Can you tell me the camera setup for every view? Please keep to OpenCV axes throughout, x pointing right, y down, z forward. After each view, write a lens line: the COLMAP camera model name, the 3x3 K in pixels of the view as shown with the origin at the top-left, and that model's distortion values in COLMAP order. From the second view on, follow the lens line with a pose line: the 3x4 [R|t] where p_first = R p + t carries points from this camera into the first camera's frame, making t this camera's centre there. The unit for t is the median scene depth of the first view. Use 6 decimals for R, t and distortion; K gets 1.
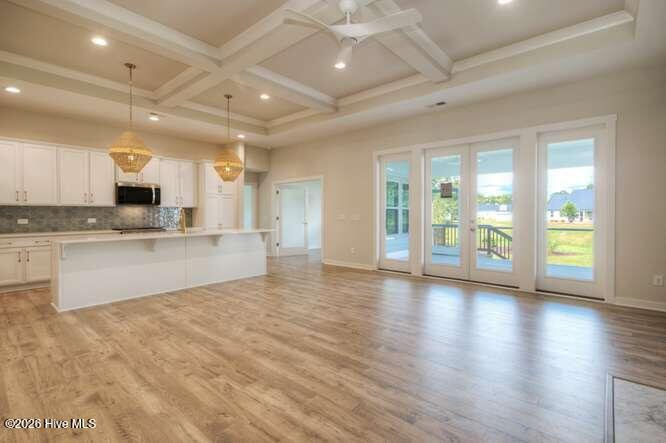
lens RADIAL K [[317.7, 0, 359.5], [0, 317.7, 211.4], [0, 0, 1]] dist [0.004446, 0.000731]
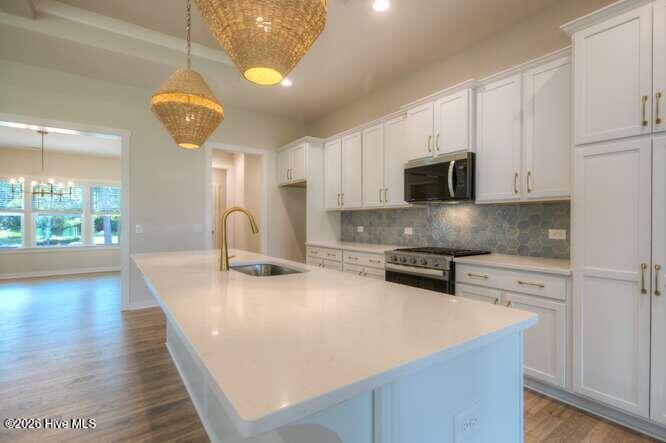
lens RADIAL K [[317.7, 0, 337.2], [0, 317.7, 223.2], [0, 0, 1]] dist [0.004446, 0.000731]
pose [[-0.263312, 0.004281, -0.964701, -0.210427], [0.002639, 0.999990, 0.003717, 0.011303], [0.964707, -0.001567, -0.263321, 1.096489]]
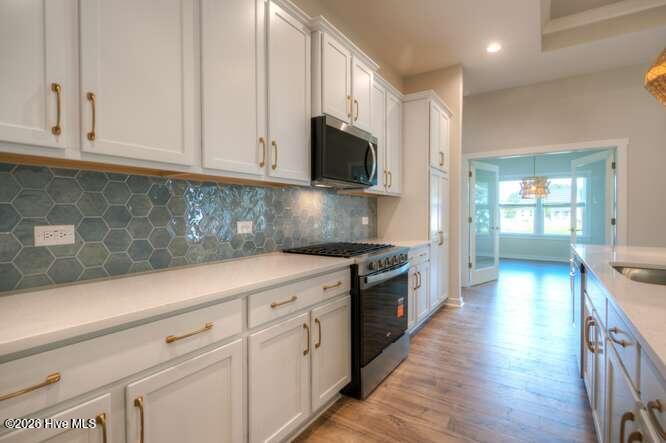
lens RADIAL K [[317.7, 0, 352.7], [0, 317.7, 215.2], [0, 0, 1]] dist [0.004446, 0.000731]
pose [[0.990751, 0.001868, 0.135683, -0.822709], [-0.003352, 0.999937, 0.010710, 0.012926], [-0.135655, -0.011066, 0.990694, 0.701110]]
